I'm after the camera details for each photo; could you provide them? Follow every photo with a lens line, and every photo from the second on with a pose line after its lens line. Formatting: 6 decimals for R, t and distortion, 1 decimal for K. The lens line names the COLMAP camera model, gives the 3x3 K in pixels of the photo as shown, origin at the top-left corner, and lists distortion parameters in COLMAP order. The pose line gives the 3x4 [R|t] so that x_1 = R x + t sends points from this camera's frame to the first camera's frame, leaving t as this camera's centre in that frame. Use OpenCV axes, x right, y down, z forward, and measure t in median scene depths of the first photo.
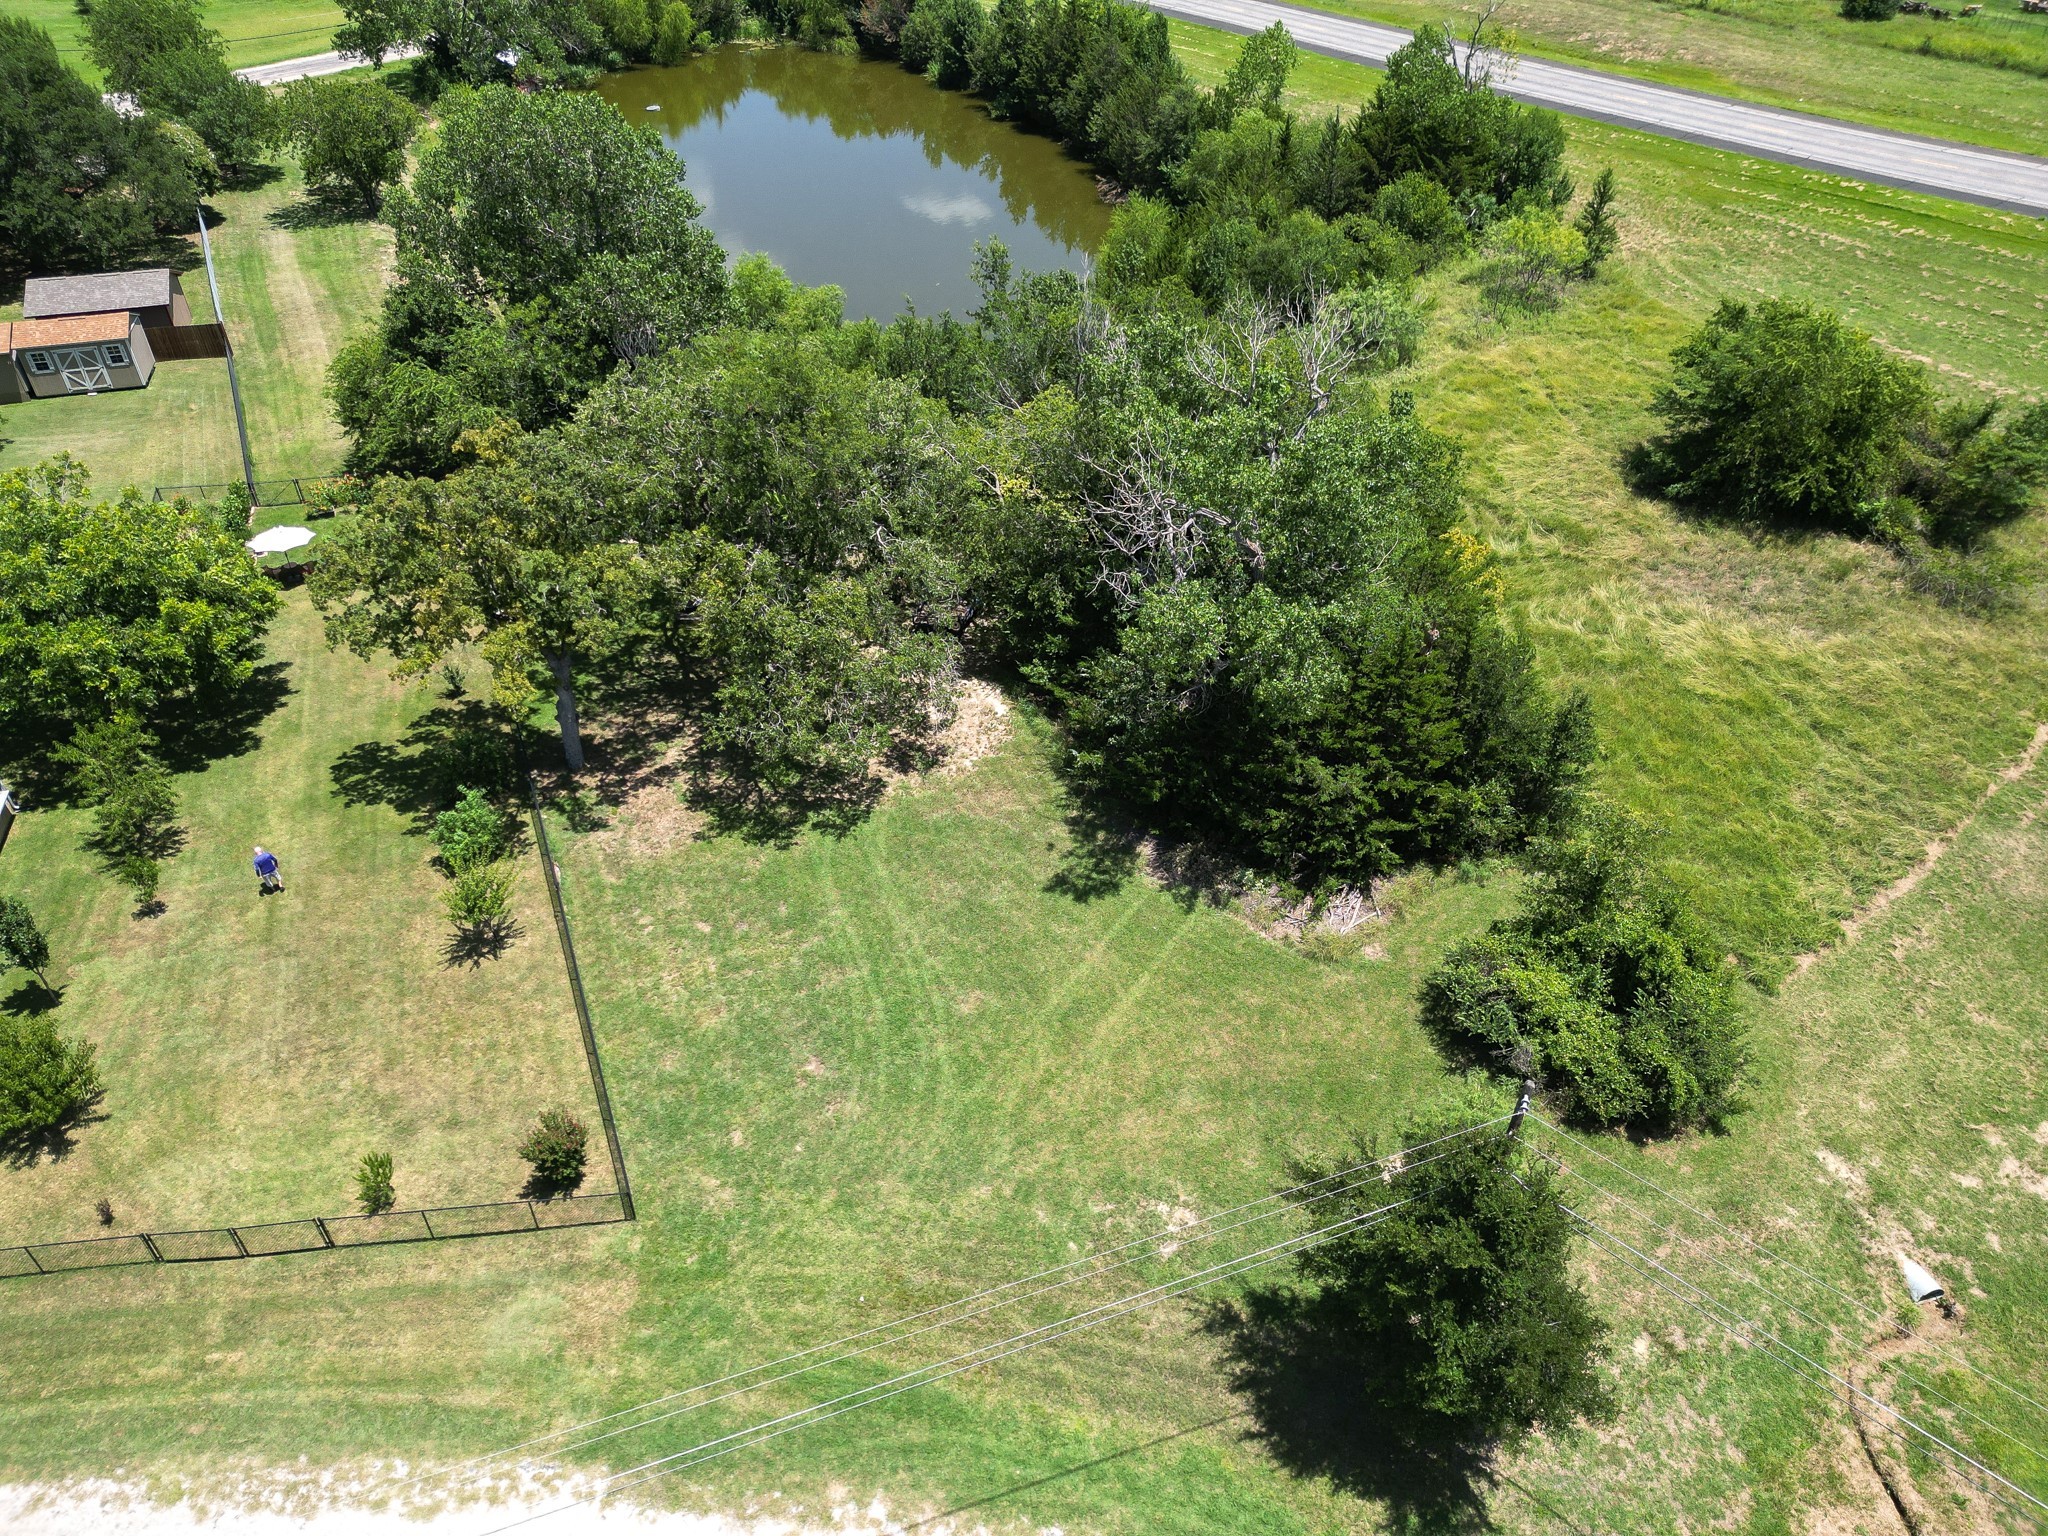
lens RADIAL K [[1433.0, 0, 1017.2], [0, 1433.0, 767.7], [0, 0, 1]] dist [0.090469, -0.095672]
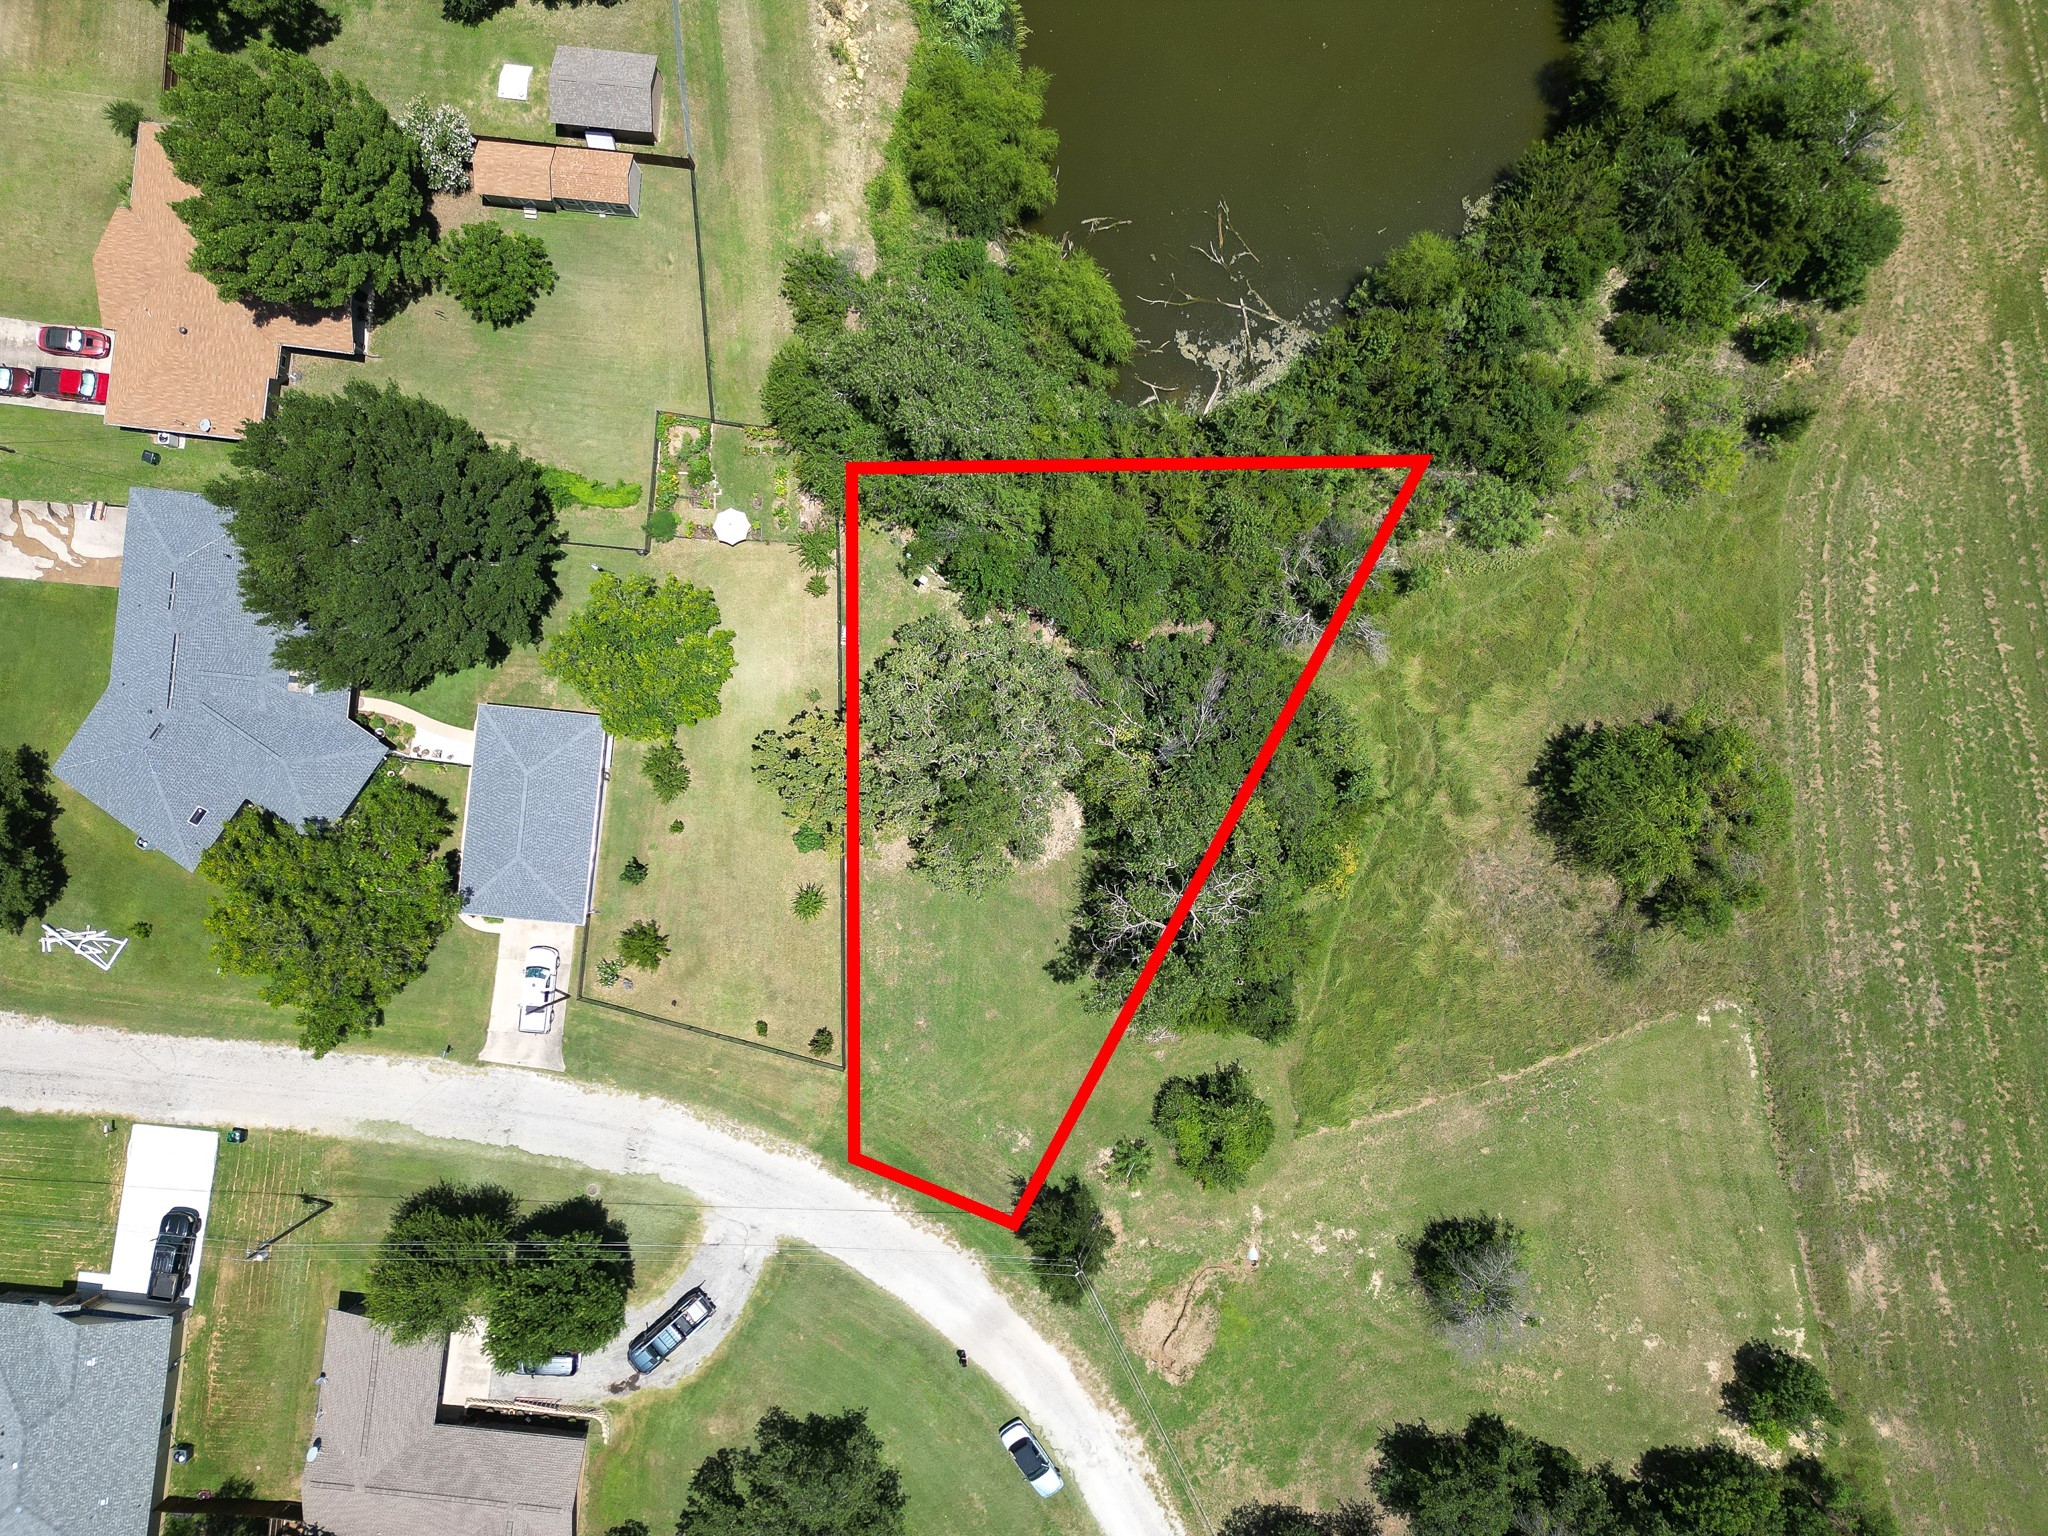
lens RADIAL K [[1433.0, 0, 1017.2], [0, 1433.0, 767.7], [0, 0, 1]] dist [0.090469, -0.095672]
pose [[0.929601, 0.368203, -0.016402, -0.096894], [-0.218453, 0.586278, 0.780100, -1.830829], [0.296851, -0.721598, 0.625440, -0.185234]]
